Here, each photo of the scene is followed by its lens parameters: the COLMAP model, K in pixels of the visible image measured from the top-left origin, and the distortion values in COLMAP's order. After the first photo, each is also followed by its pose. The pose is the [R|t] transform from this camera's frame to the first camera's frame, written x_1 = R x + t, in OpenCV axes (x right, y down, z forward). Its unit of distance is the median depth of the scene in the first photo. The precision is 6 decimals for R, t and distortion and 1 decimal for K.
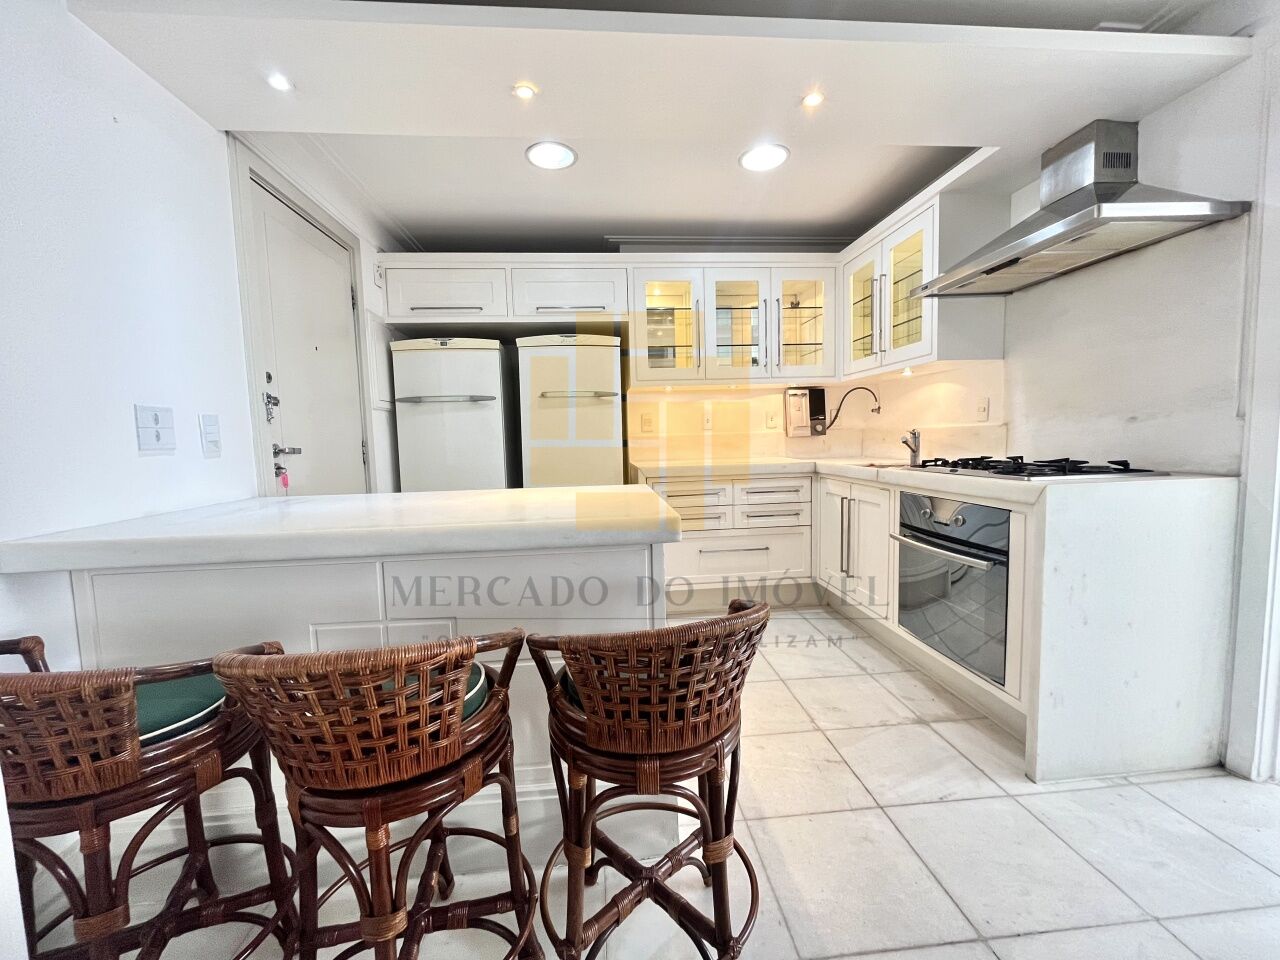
lens RADIAL K [[520.3, 0, 636.6], [0, 520.3, 483.4], [0, 0, 1]] dist [-0.004074, 0.000040]
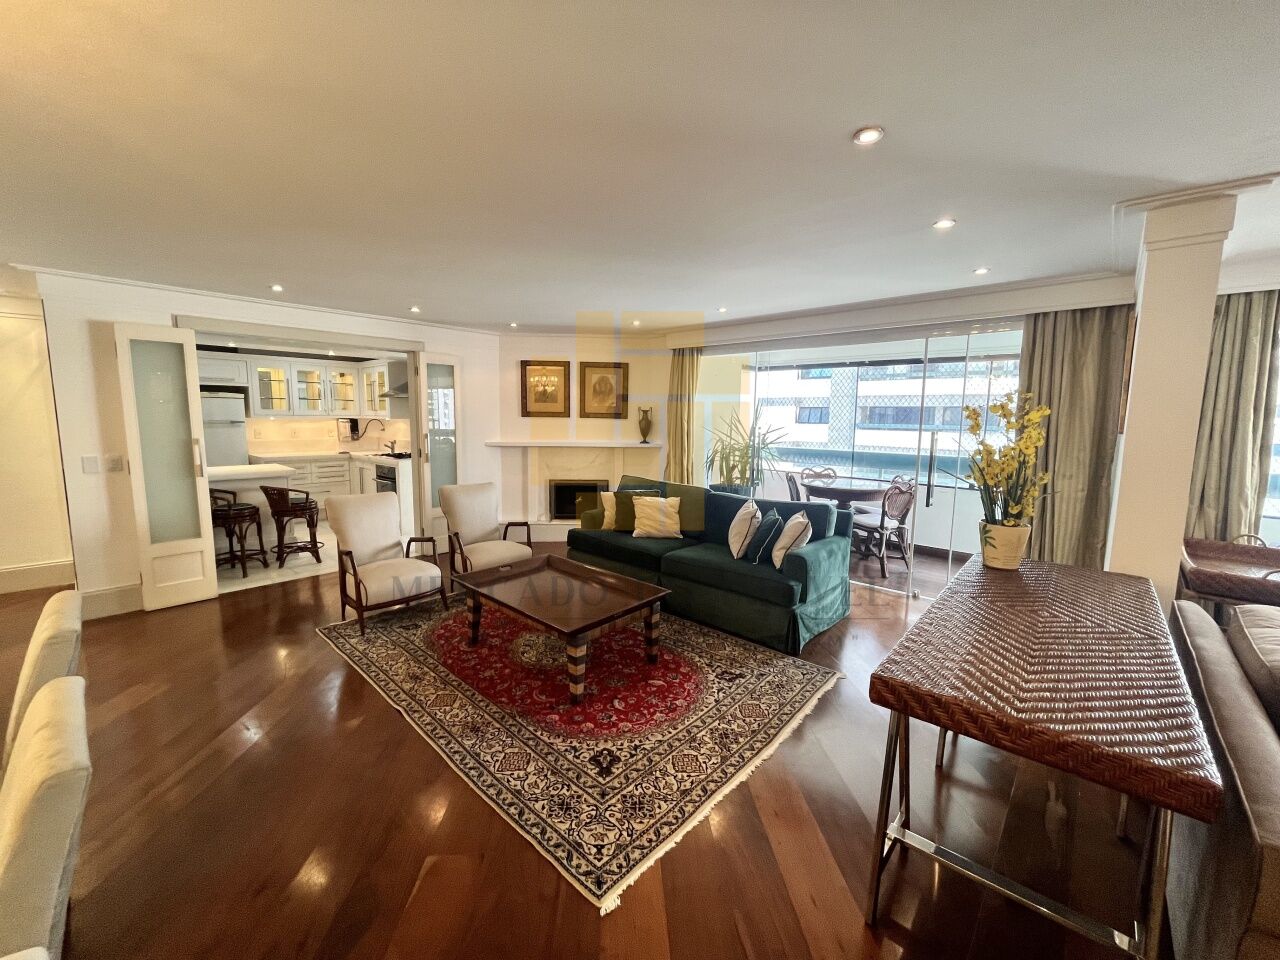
lens RADIAL K [[520.3, 0, 637.3], [0, 520.3, 478.1], [0, 0, 1]] dist [-0.004074, 0.000040]
pose [[0.737320, -0.045126, 0.674034, -0.445132], [0.026423, 0.998929, 0.037974, 0.022245], [-0.675026, -0.010189, 0.737723, -2.462847]]
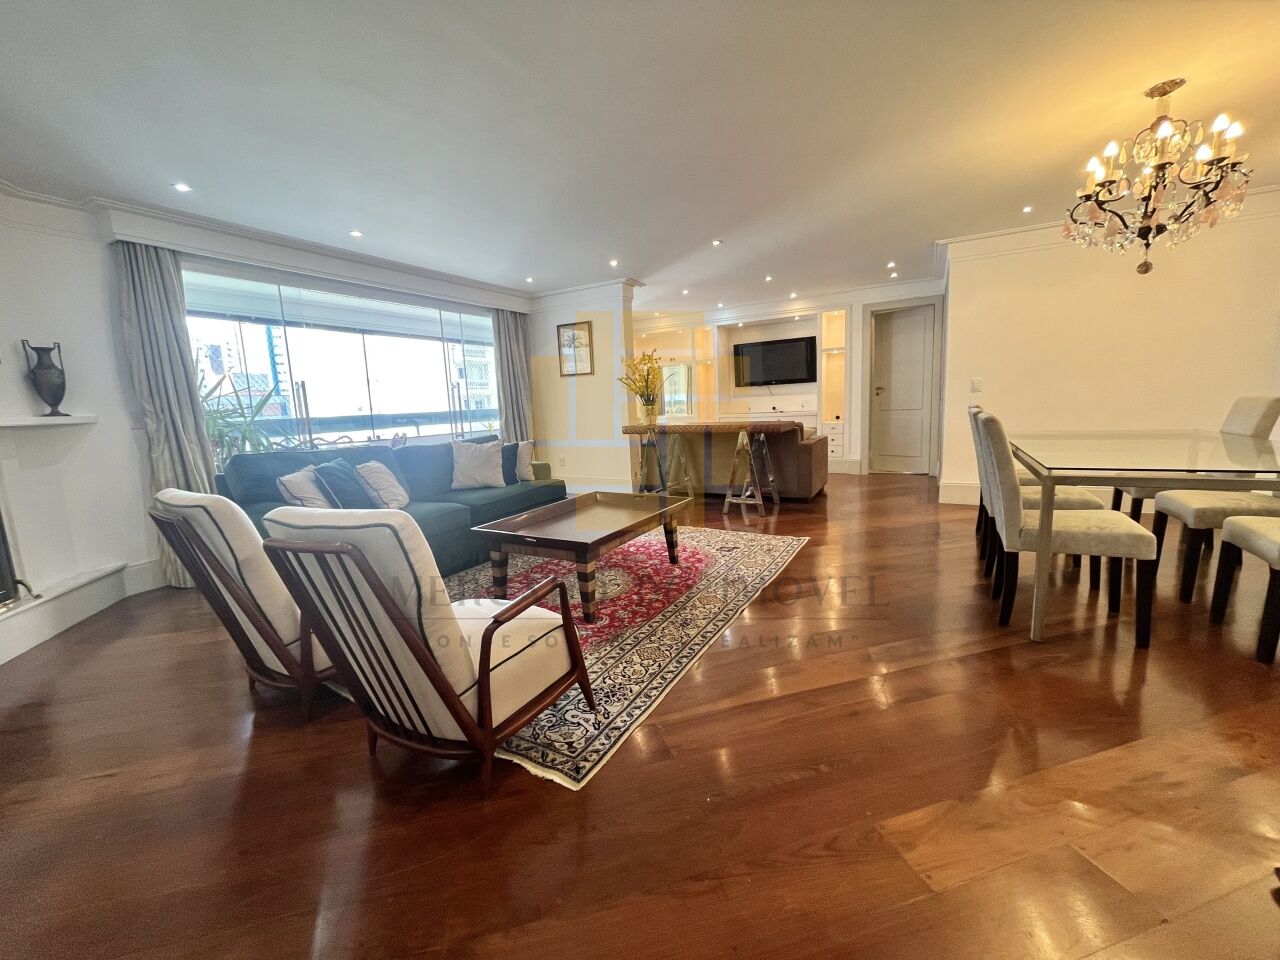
lens RADIAL K [[520.3, 0, 632.5], [0, 520.3, 479.0], [0, 0, 1]] dist [-0.004074, 0.000040]
pose [[-0.820661, -0.015474, 0.571205, -0.555841], [0.119440, 0.972906, 0.197959, 0.014646], [-0.558792, 0.230682, -0.796578, 0.009289]]
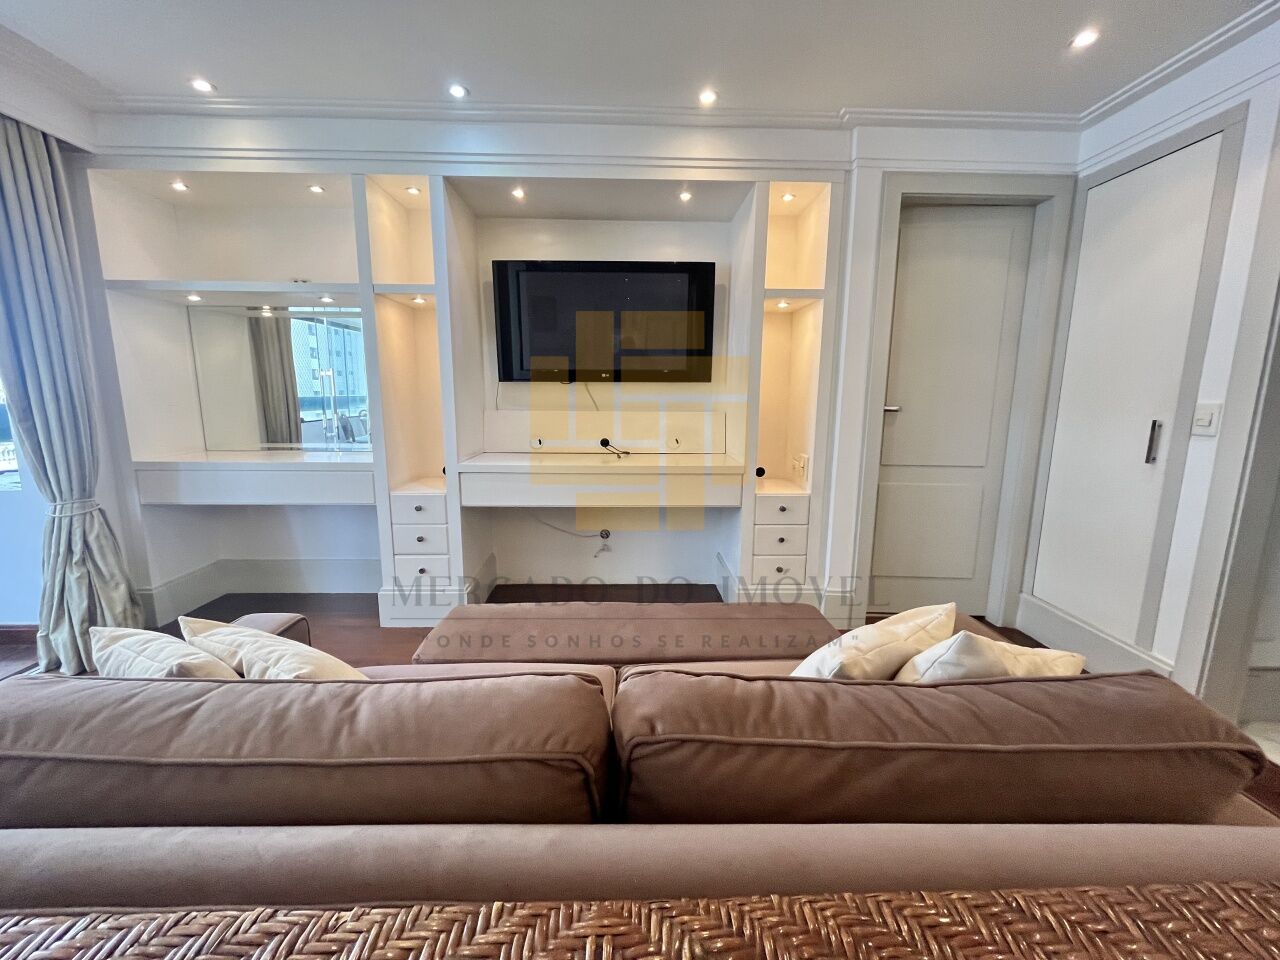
lens RADIAL K [[520.3, 0, 638.9], [0, 520.3, 480.5], [0, 0, 1]] dist [-0.004074, 0.000040]
pose [[-0.997511, 0.009391, 0.069880, 0.589432], [0.026933, 0.966683, 0.254556, 0.121492], [-0.065162, 0.255804, -0.964530, -2.302092]]
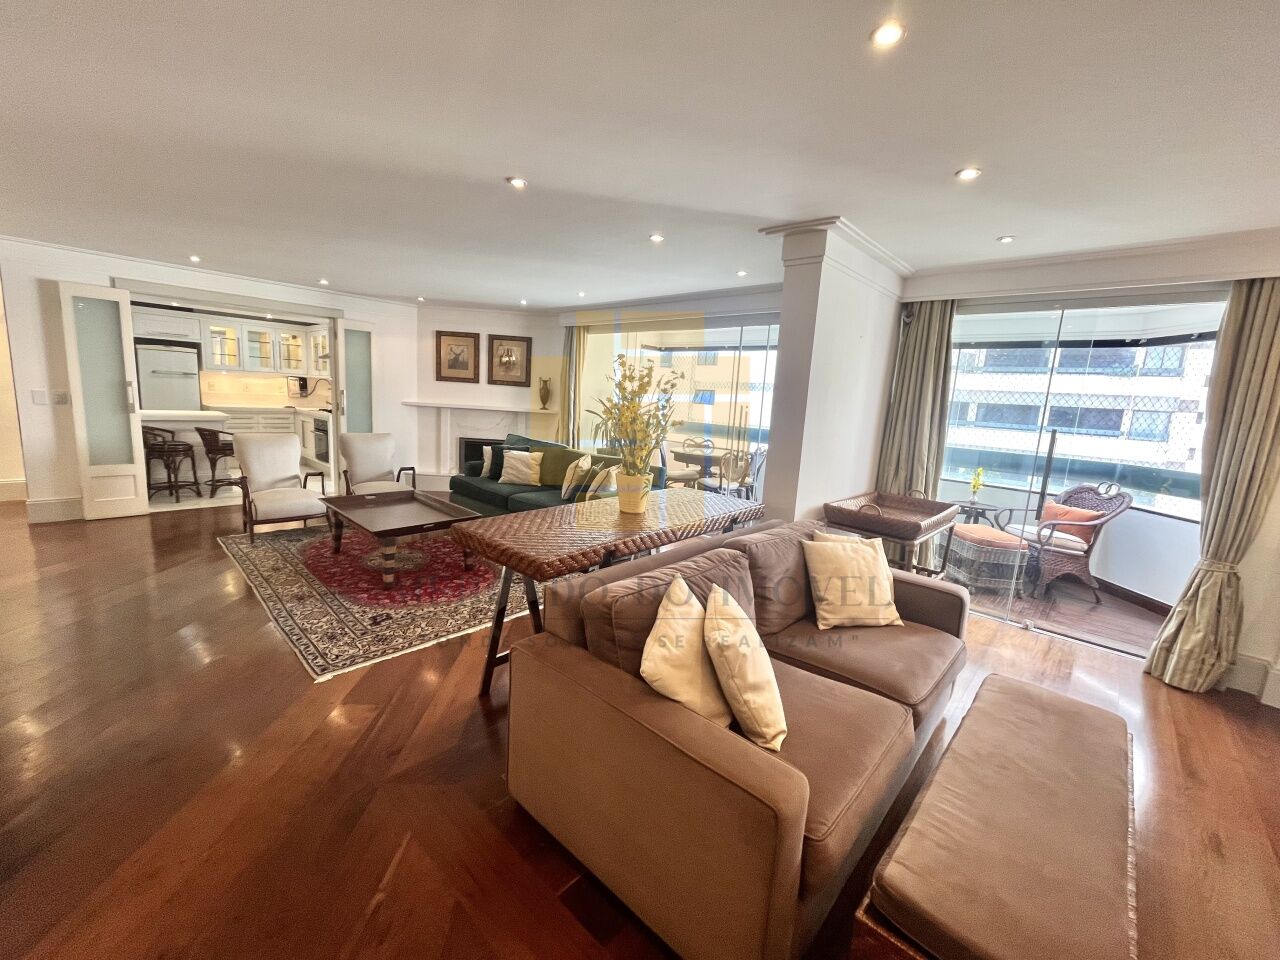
lens RADIAL K [[520.3, 0, 638.7], [0, 520.3, 479.6], [0, 0, 1]] dist [-0.004074, 0.000040]
pose [[0.739883, -0.035201, 0.671813, -0.231108], [-0.022303, 0.996798, 0.076793, 0.117885], [-0.672365, -0.071802, 0.736729, -3.230620]]
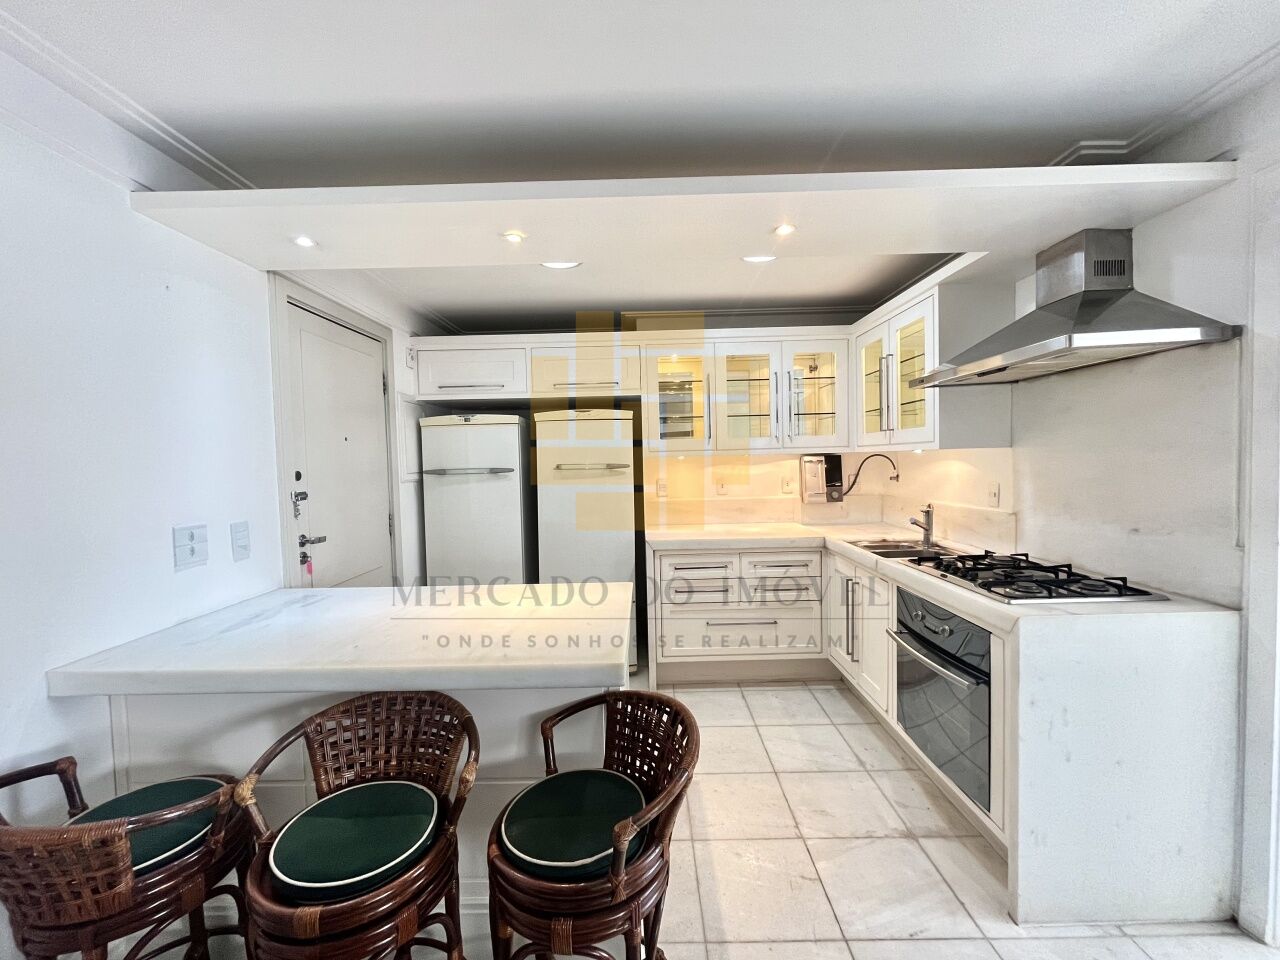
lens RADIAL K [[520.3, 0, 637.0], [0, 520.3, 482.5], [0, 0, 1]] dist [-0.004074, 0.000040]
pose [[0.995384, 0.008083, -0.095633, 0.121084], [-0.011875, 0.999163, -0.039146, -0.152102], [0.095237, 0.040101, 0.994647, -0.041056]]
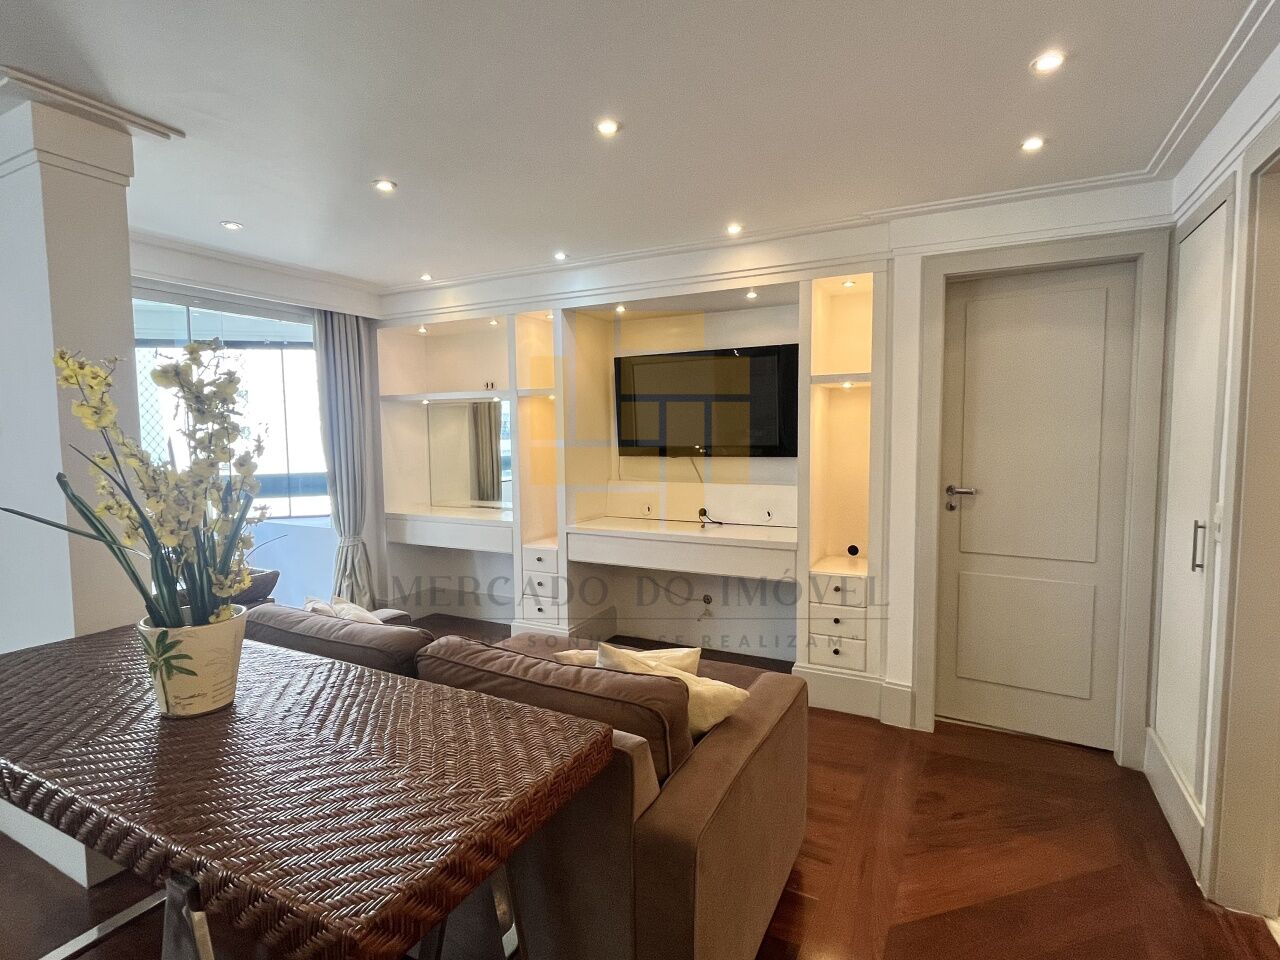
lens RADIAL K [[652.9, 0, 637.0], [0, 652.9, 481.8], [0, 0, 1]] dist [0.002454, -0.000404]
pose [[-0.838289, -0.004828, 0.545205, -0.129296], [0.082757, 0.987248, 0.135987, 0.011772], [-0.538909, 0.159116, -0.827200, -2.009051]]
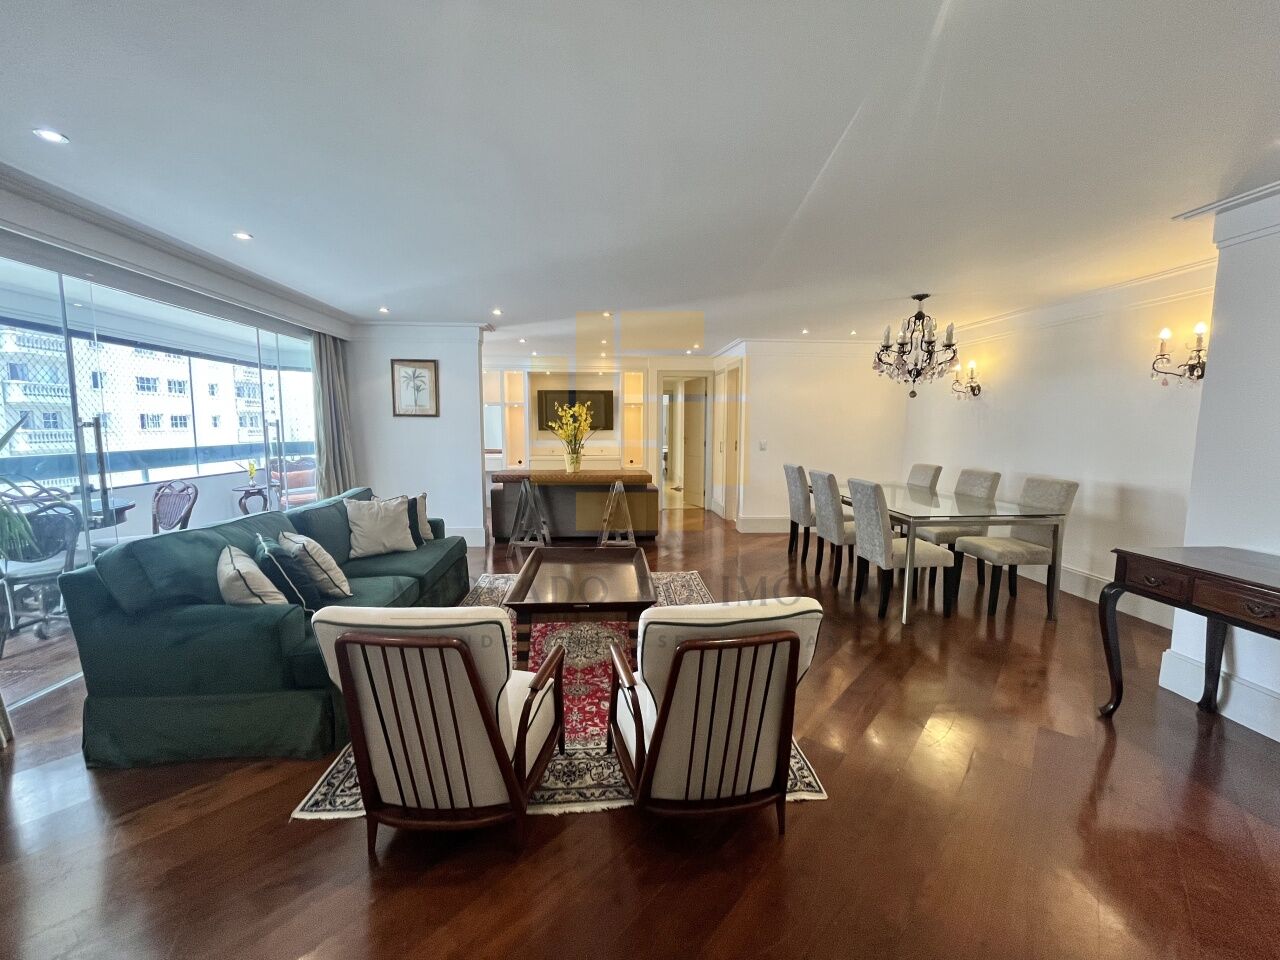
lens RADIAL K [[520.3, 0, 641.0], [0, 520.3, 478.6], [0, 0, 1]] dist [-0.004074, 0.000040]
pose [[-0.999524, 0.024562, 0.018664, 0.195551], [0.027640, 0.981721, 0.188308, -0.167929], [-0.013697, 0.188734, -0.981933, 0.373197]]
